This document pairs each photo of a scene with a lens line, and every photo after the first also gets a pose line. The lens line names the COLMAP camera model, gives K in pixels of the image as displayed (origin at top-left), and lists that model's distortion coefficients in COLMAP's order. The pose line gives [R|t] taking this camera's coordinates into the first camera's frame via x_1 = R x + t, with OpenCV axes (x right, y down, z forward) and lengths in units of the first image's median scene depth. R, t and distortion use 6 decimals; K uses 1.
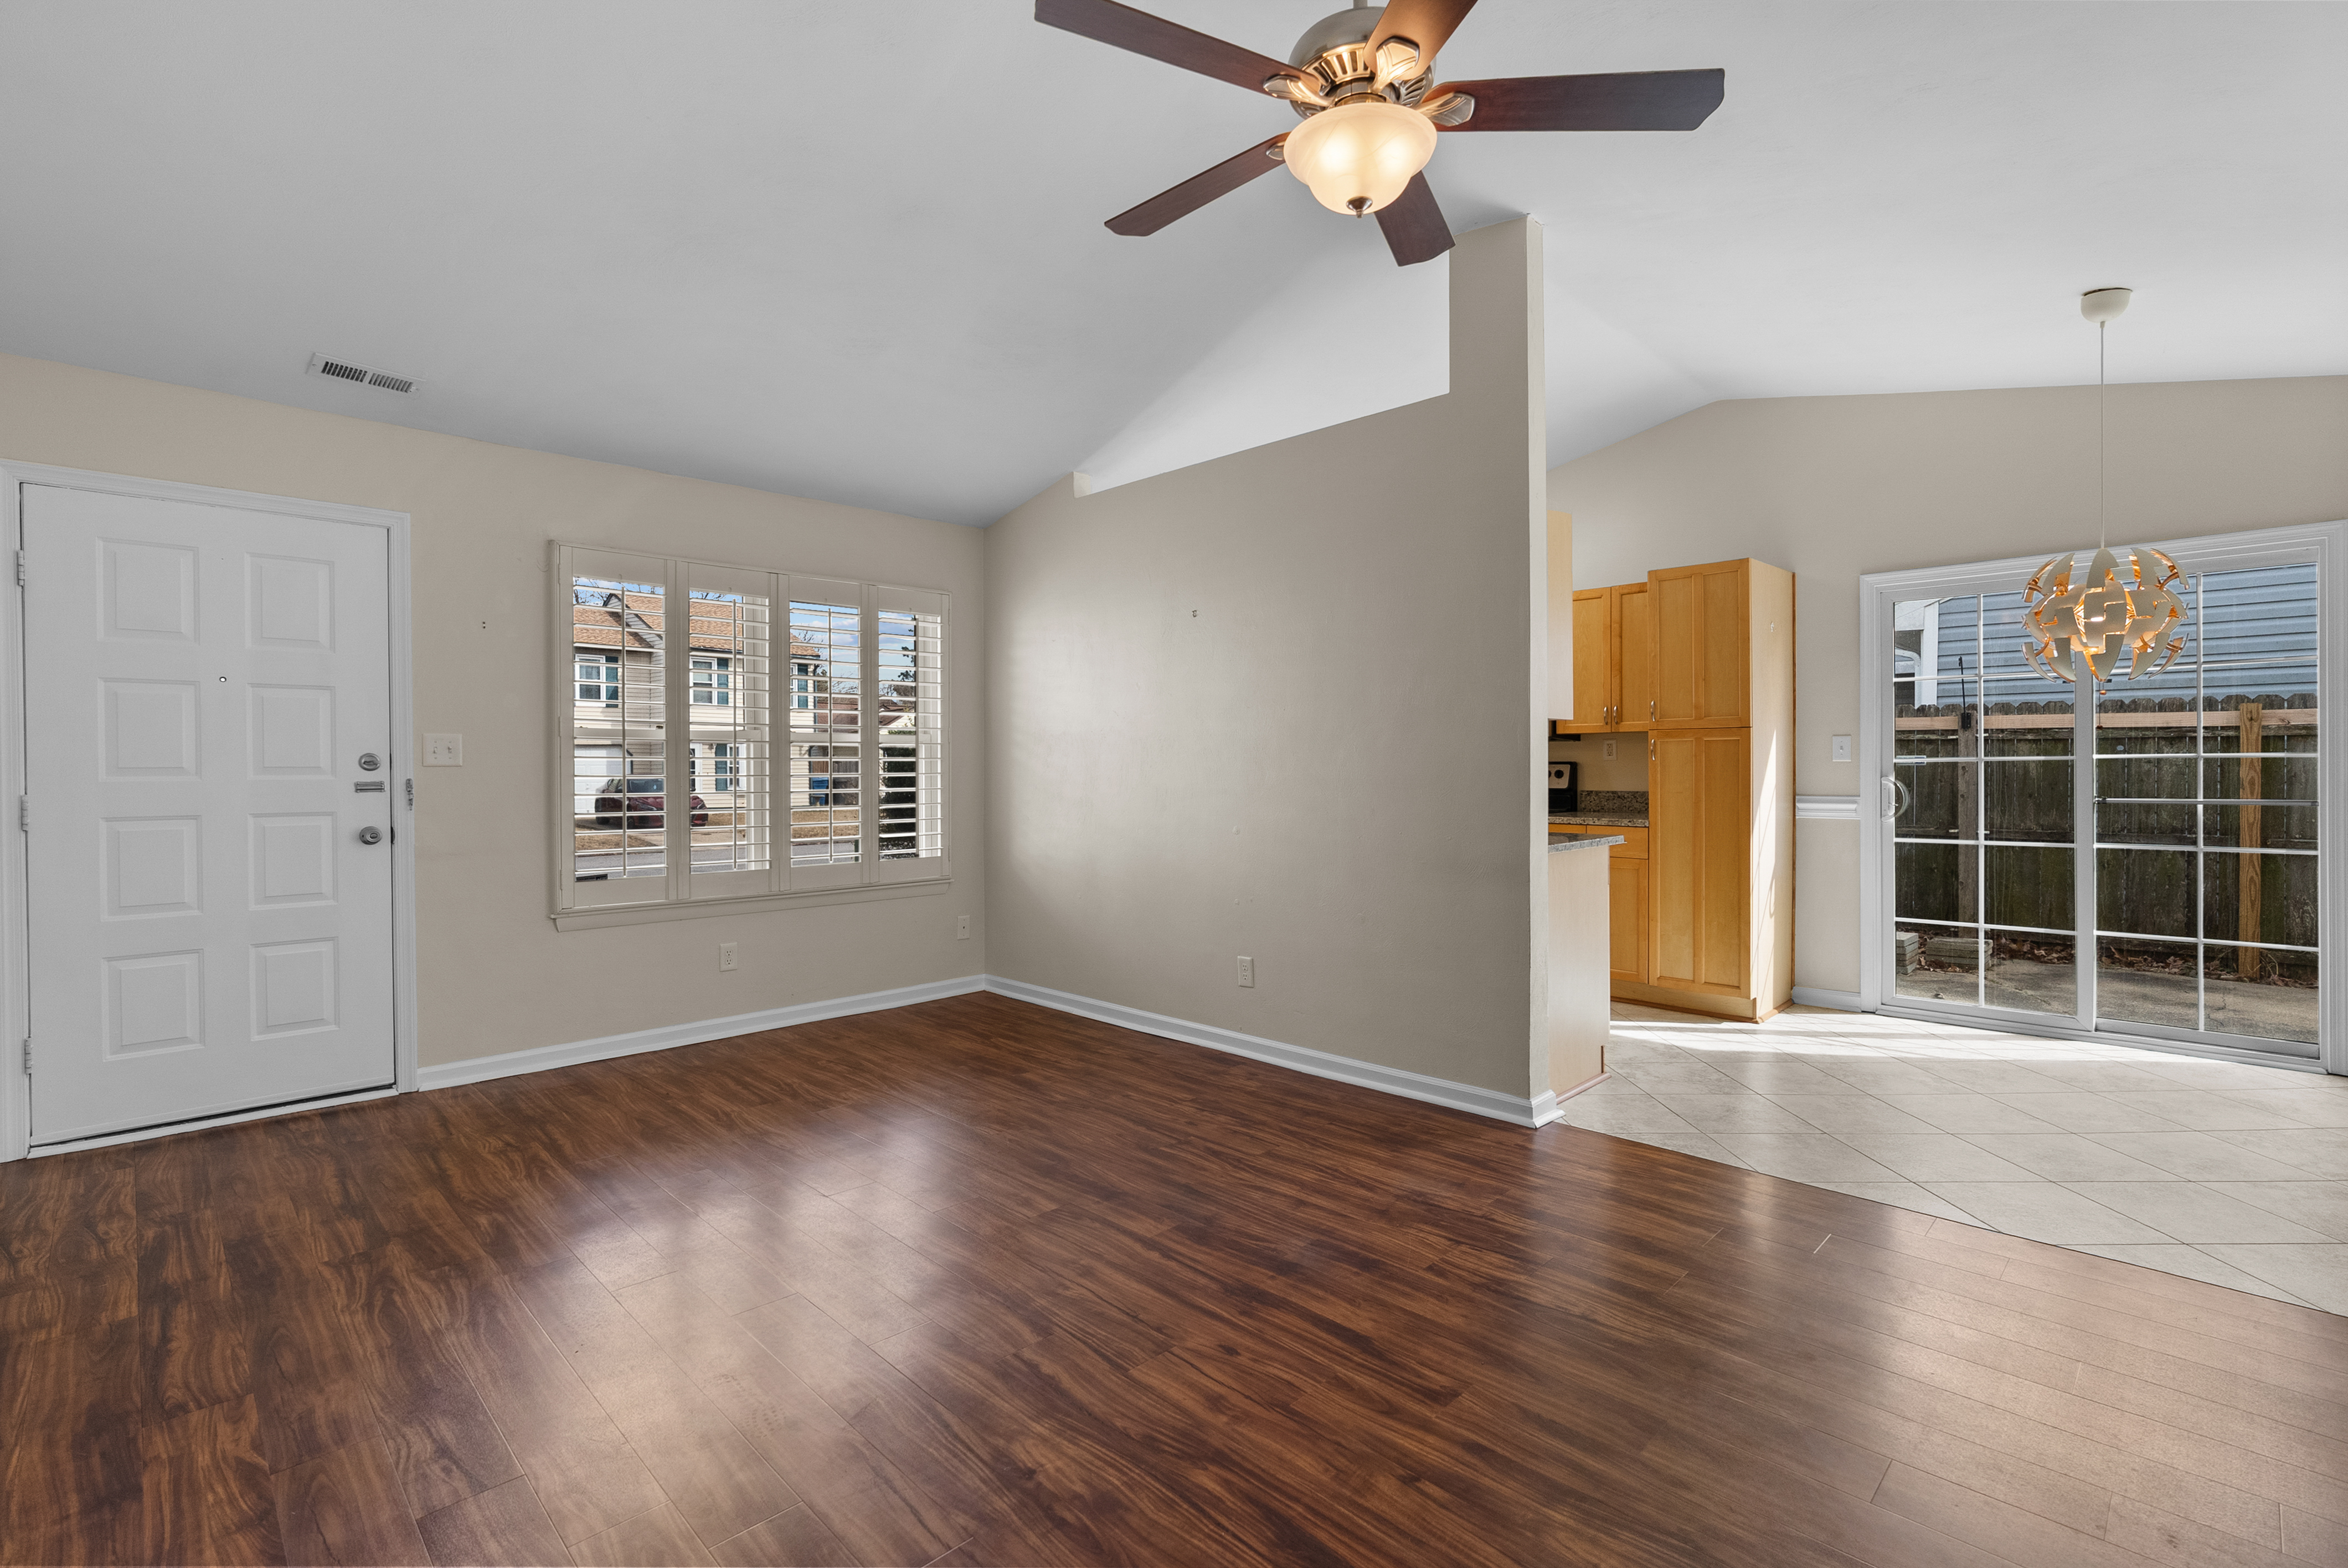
lens RADIAL K [[1059.2, 0, 1168.6], [0, 1059.2, 766.4], [0, 0, 1]] dist [-0.005720, 0.000415]
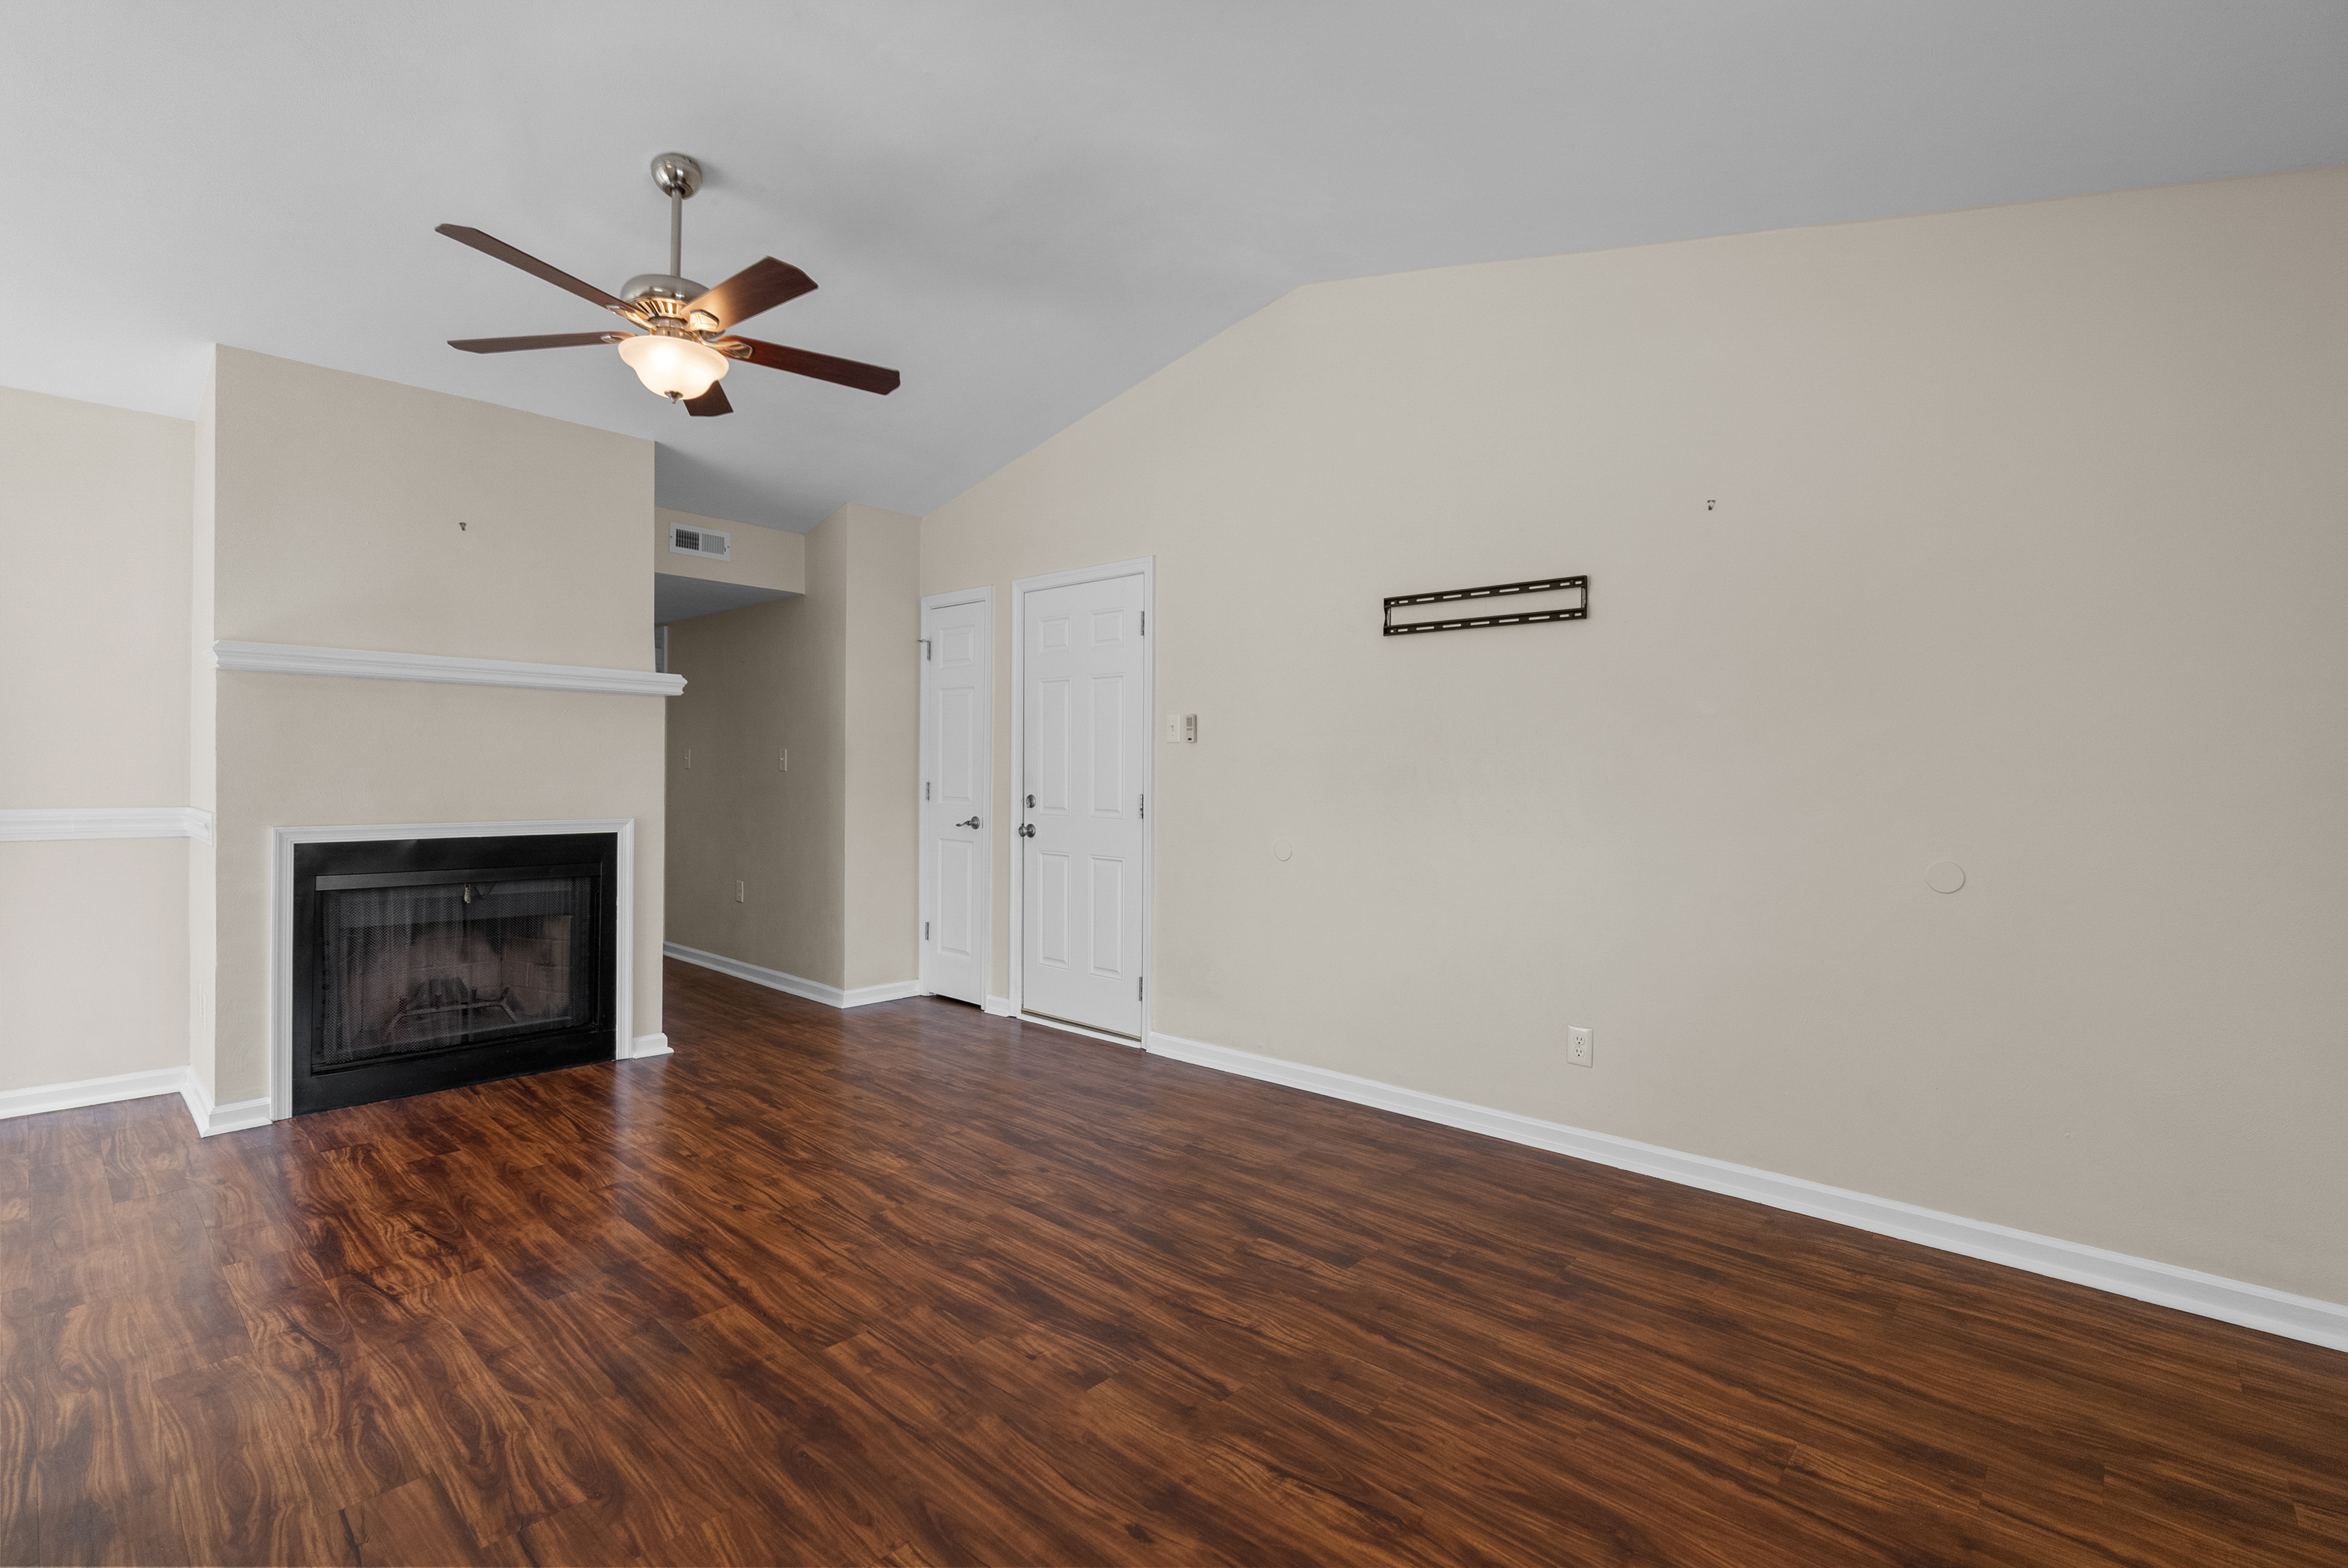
lens RADIAL K [[1061.6, 0, 1178.3], [0, 1061.6, 779.8], [0, 0, 1]] dist [-0.012814, 0.004614]
pose [[-0.998260, -0.003558, -0.058854, -0.295877], [-0.004163, 0.999940, 0.010169, -0.003152], [0.058814, 0.010396, -0.998215, 1.680011]]
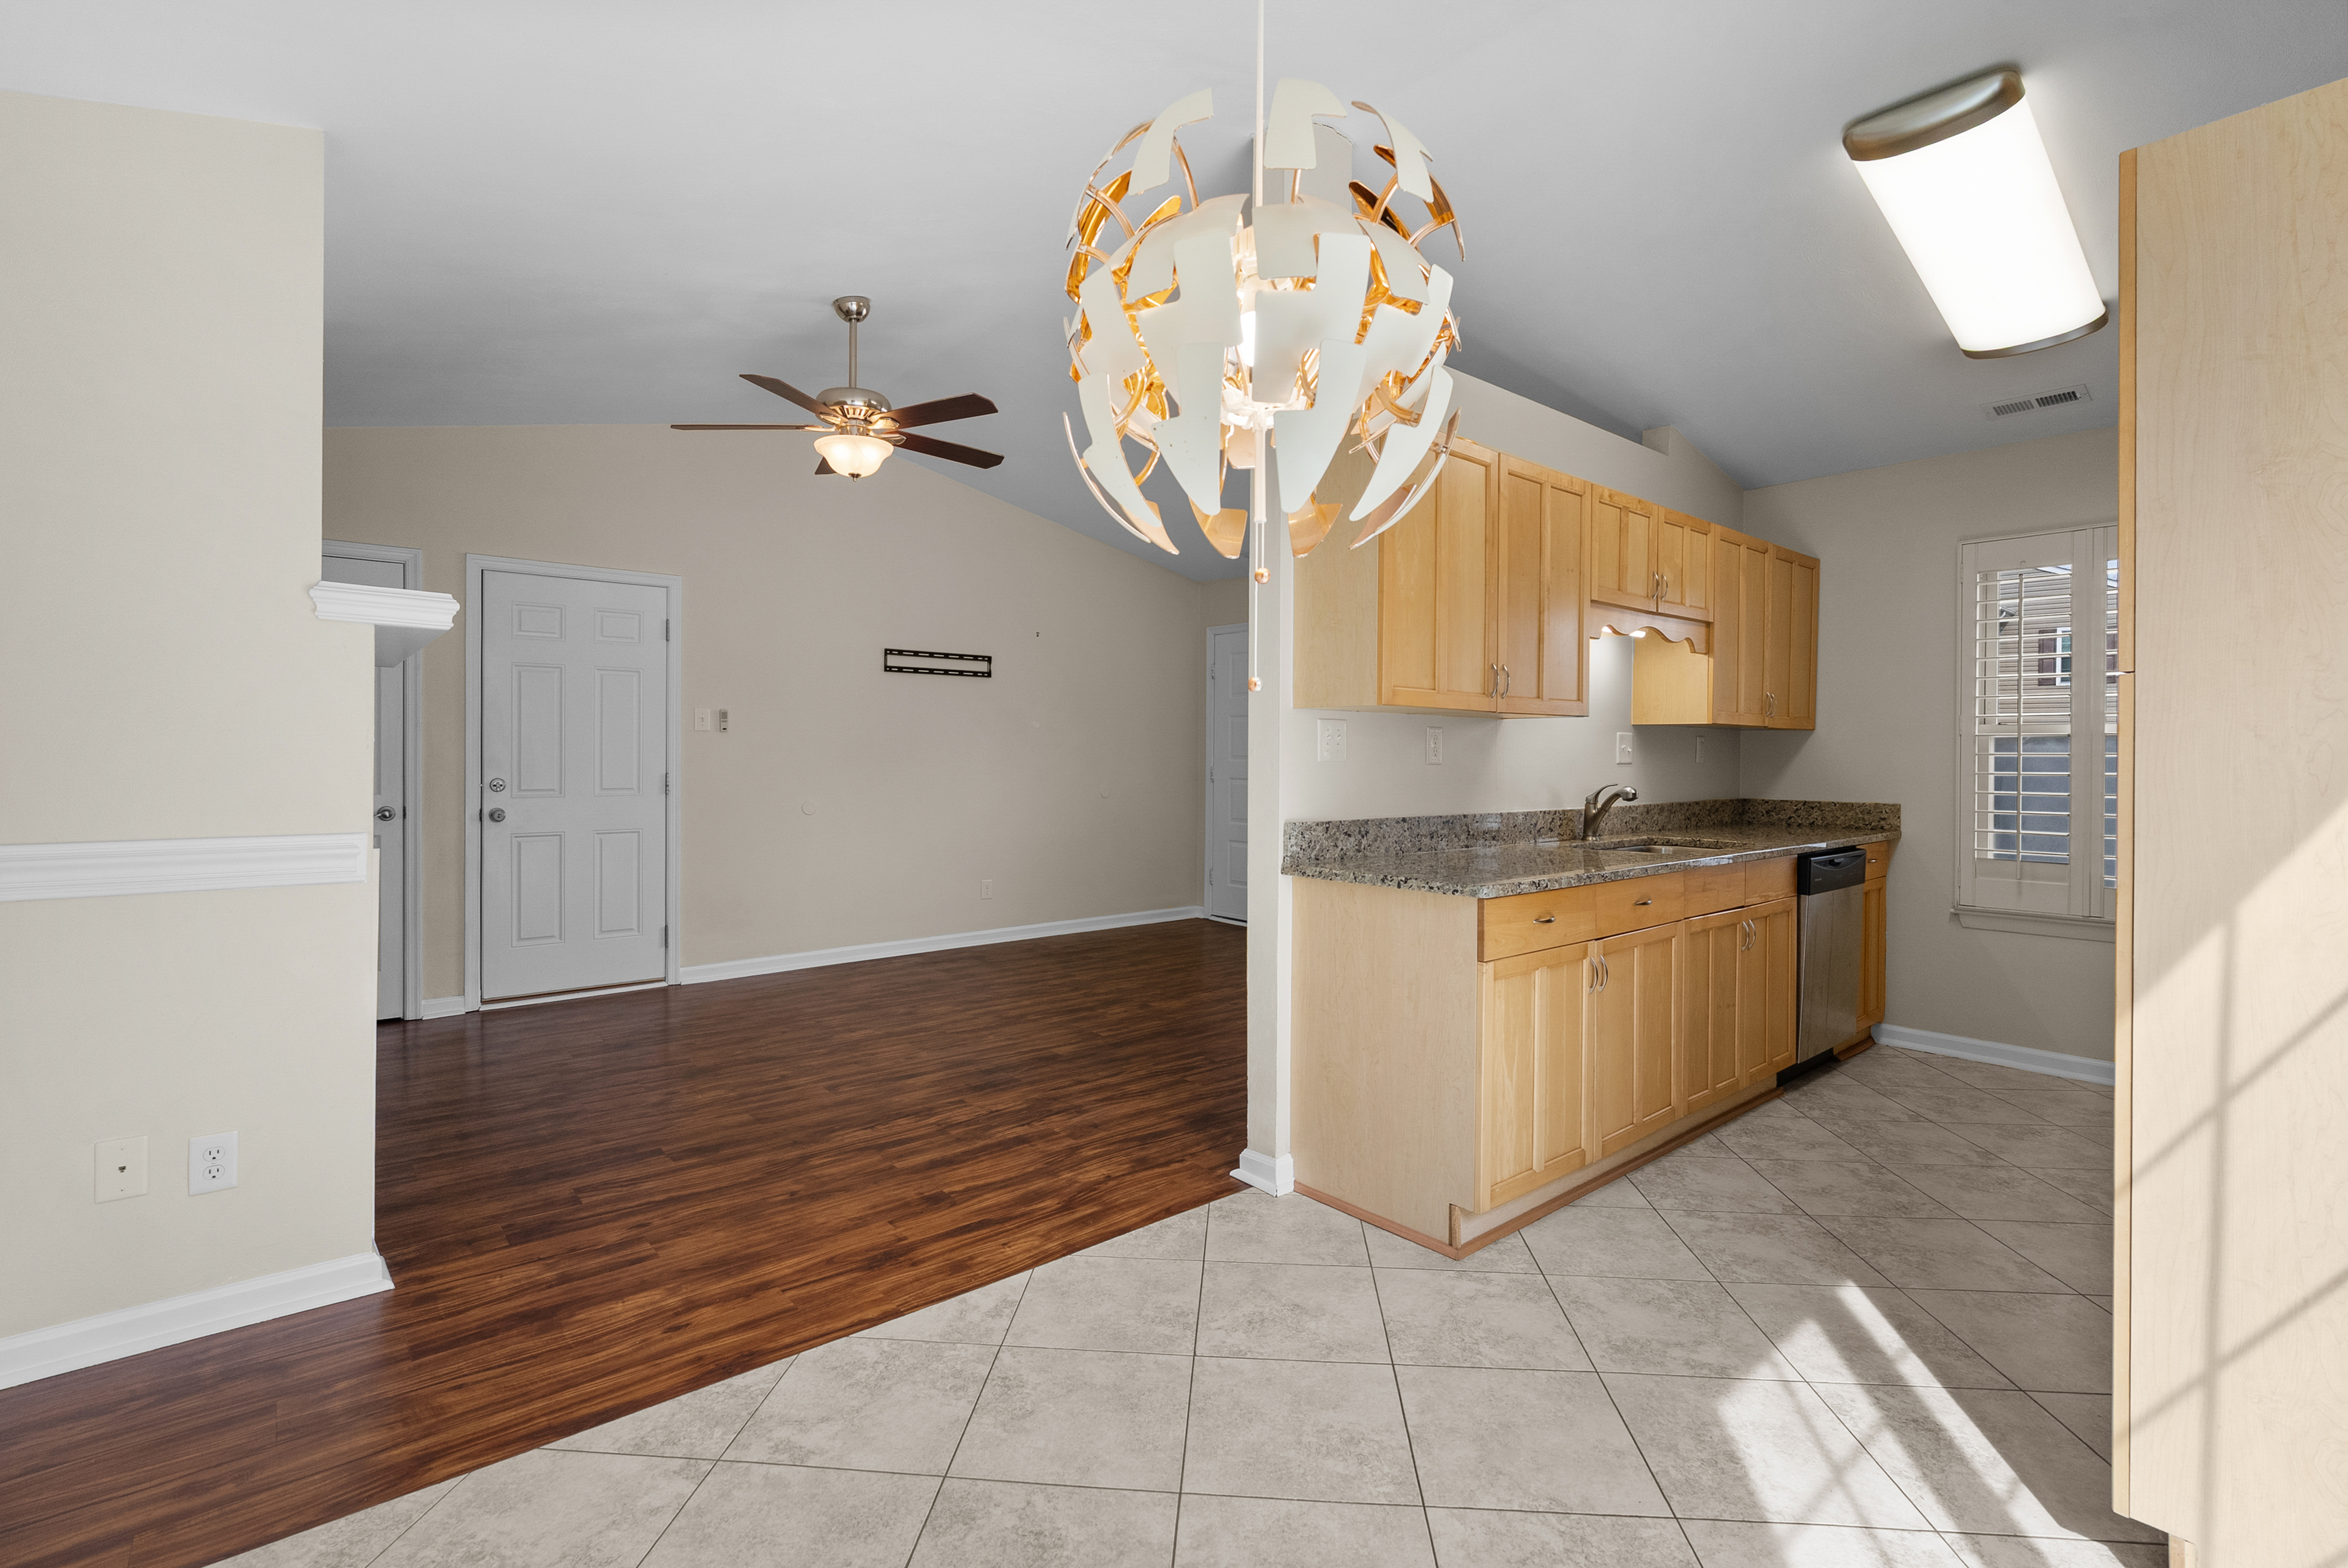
lens RADIAL K [[1059.2, 0, 1168.6], [0, 1059.2, 766.4], [0, 0, 1]] dist [-0.005720, 0.000415]
pose [[-0.072707, 0.017746, -0.997195, 1.394791], [-0.006818, 0.999809, 0.018289, -0.017649], [0.997330, 0.008129, -0.072573, 1.148066]]
